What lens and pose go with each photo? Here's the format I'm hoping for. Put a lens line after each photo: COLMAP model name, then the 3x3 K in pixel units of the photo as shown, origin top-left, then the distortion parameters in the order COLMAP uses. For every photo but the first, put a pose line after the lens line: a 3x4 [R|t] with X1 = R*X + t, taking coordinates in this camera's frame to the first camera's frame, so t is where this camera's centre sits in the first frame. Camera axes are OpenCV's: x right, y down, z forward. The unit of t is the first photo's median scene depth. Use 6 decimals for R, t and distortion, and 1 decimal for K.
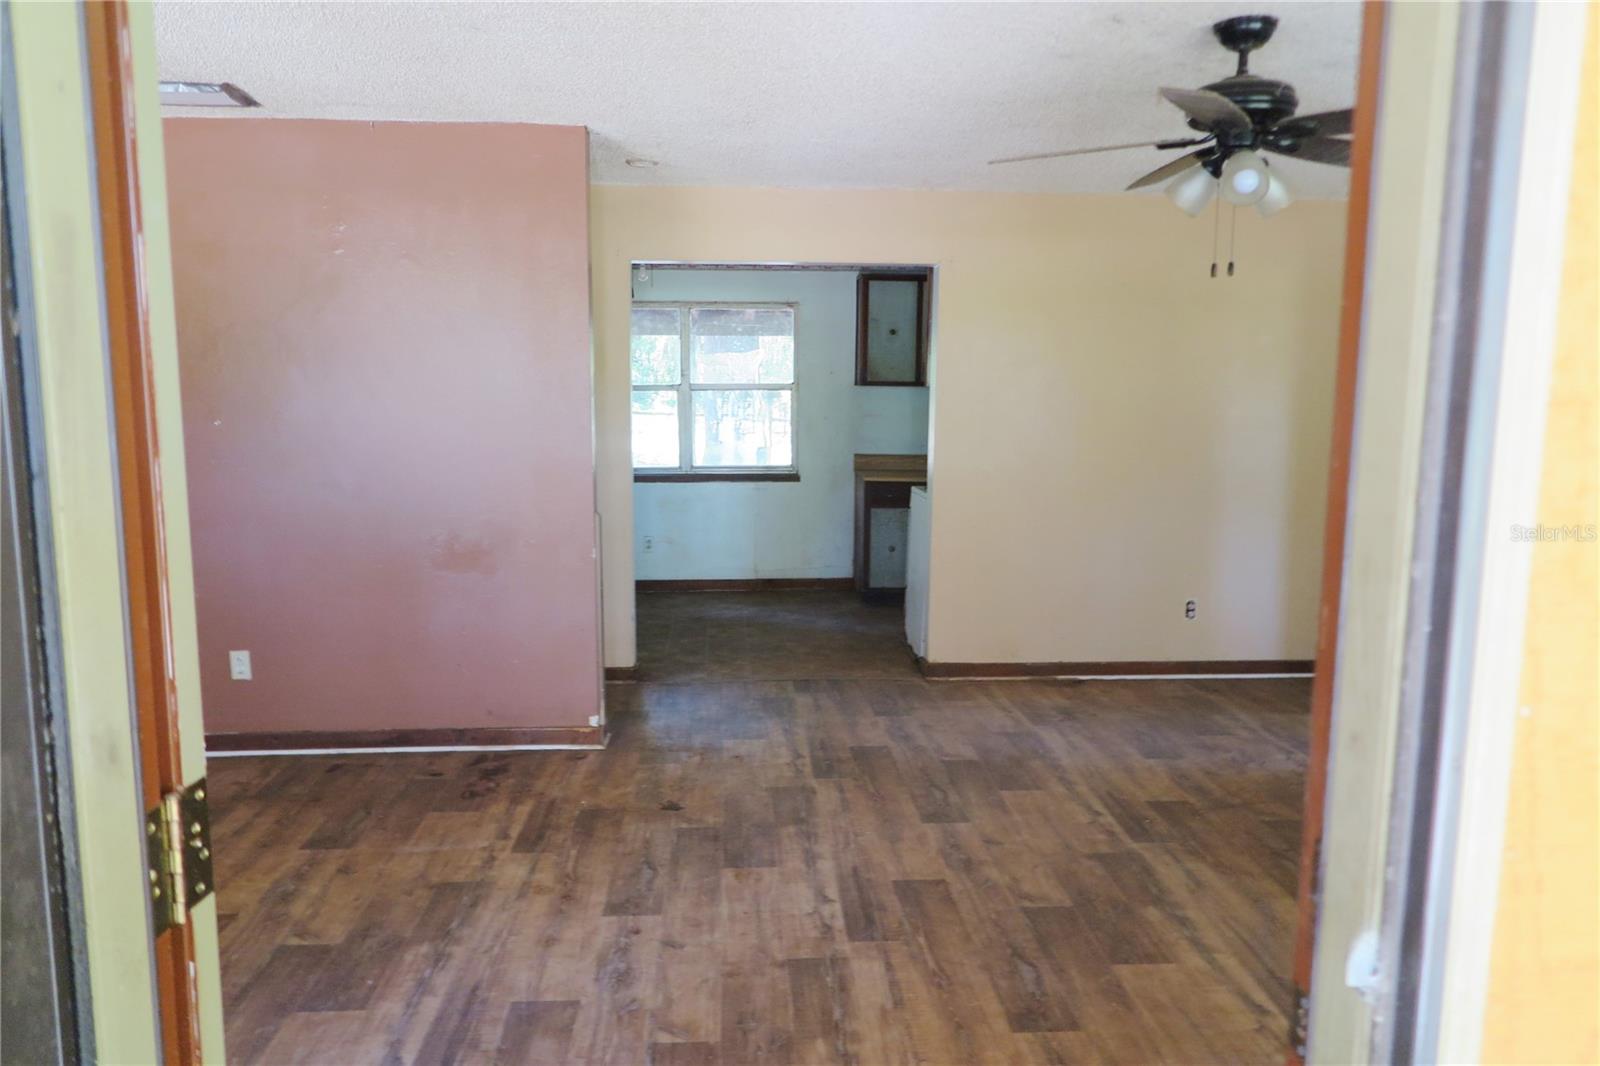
lens RADIAL K [[1107.4, 0, 790.9], [0, 1107.4, 529.7], [0, 0, 1]] dist [-0.000700, -0.000212]
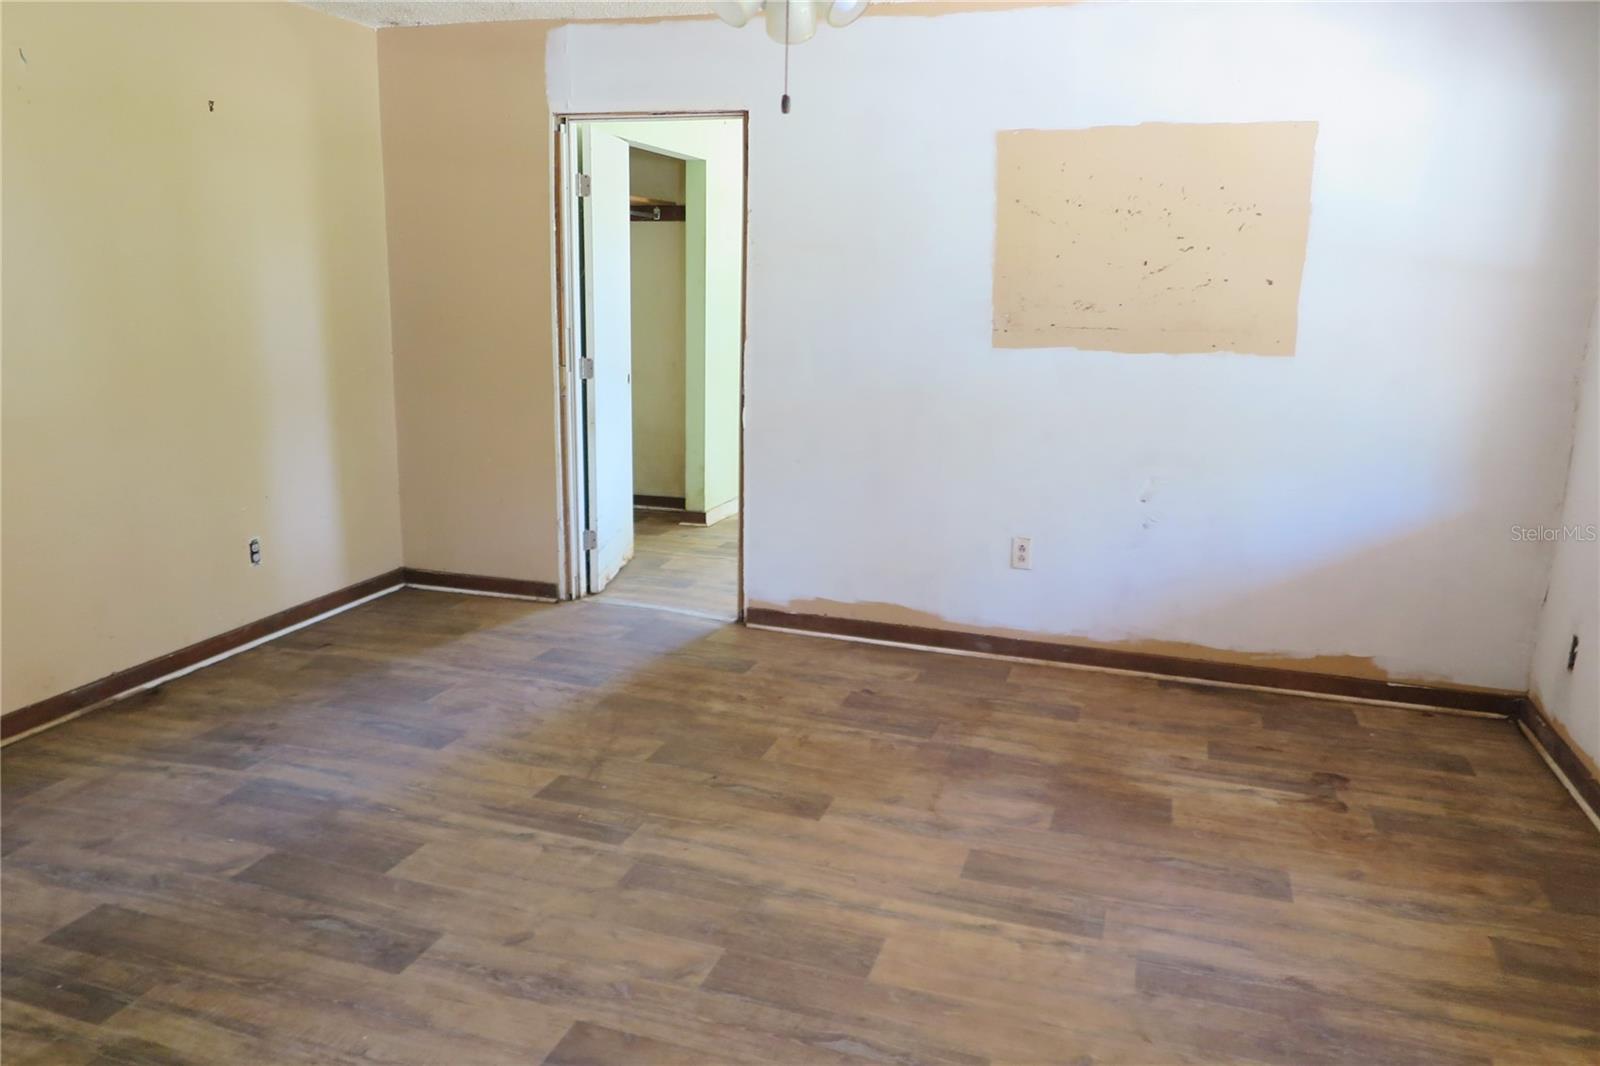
lens RADIAL K [[1178.0, 0, 804.6], [0, 1178.0, 531.1], [0, 0, 1]] dist [-0.000619, 0.000669]
pose [[0.370204, -0.206239, 0.905768, -0.295628], [0.107831, 0.977993, 0.178611, -0.058745], [-0.922671, 0.031548, 0.384296, 0.467464]]
